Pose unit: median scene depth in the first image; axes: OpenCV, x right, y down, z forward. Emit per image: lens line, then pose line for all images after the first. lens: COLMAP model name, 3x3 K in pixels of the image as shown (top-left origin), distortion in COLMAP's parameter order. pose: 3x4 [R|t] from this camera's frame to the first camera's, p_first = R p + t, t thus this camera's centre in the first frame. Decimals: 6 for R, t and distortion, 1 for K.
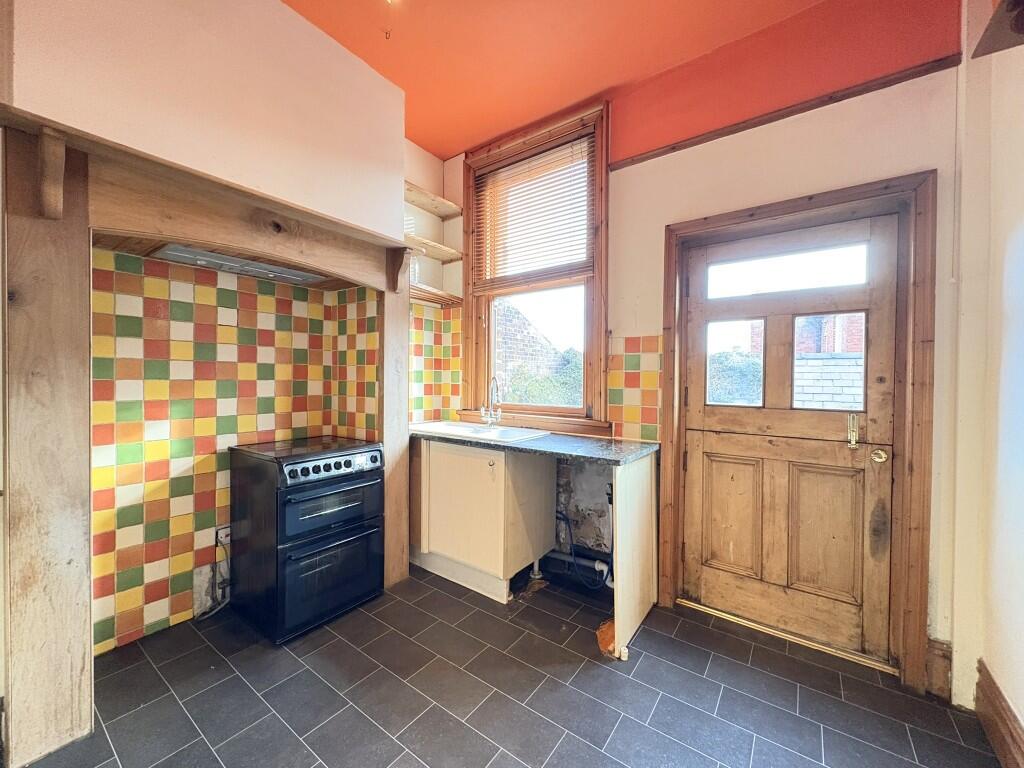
lens RADIAL K [[411.2, 0, 509.0], [0, 411.2, 382.0], [0, 0, 1]] dist [0.001714, 0.000191]
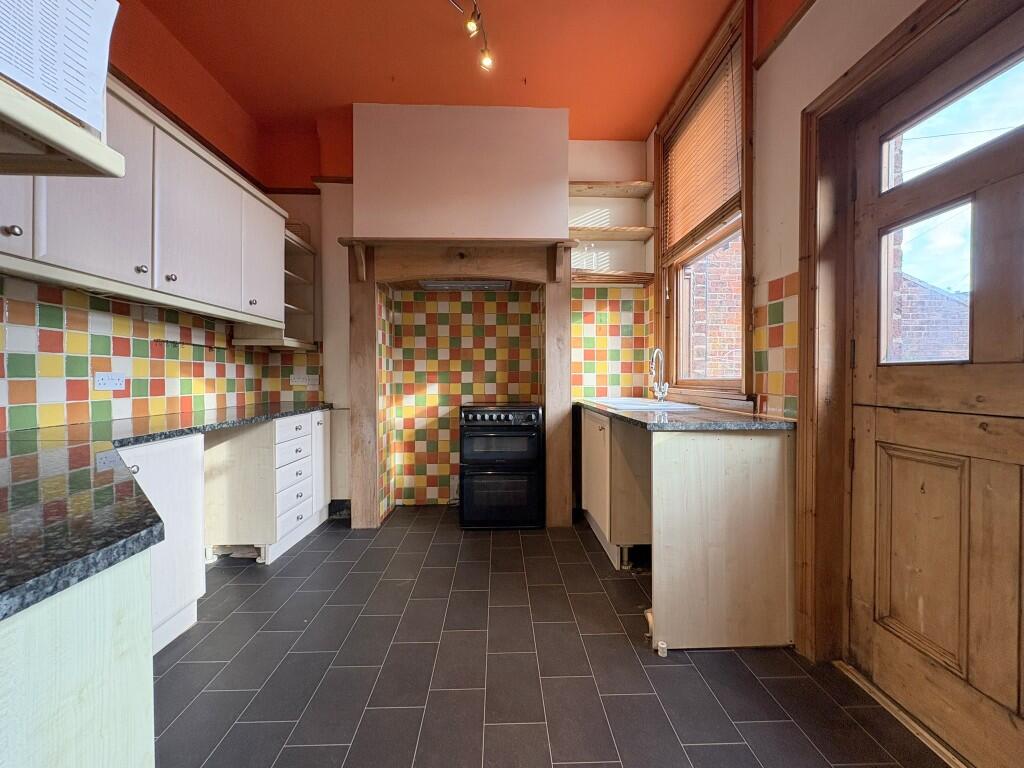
lens RADIAL K [[411.2, 0, 508.5], [0, 411.2, 381.9], [0, 0, 1]] dist [0.001714, 0.000191]
pose [[0.605179, -0.003720, -0.796080, 0.648172], [-0.000252, 0.999988, -0.004864, 0.085946], [0.796089, 0.003144, 0.605171, 0.181948]]
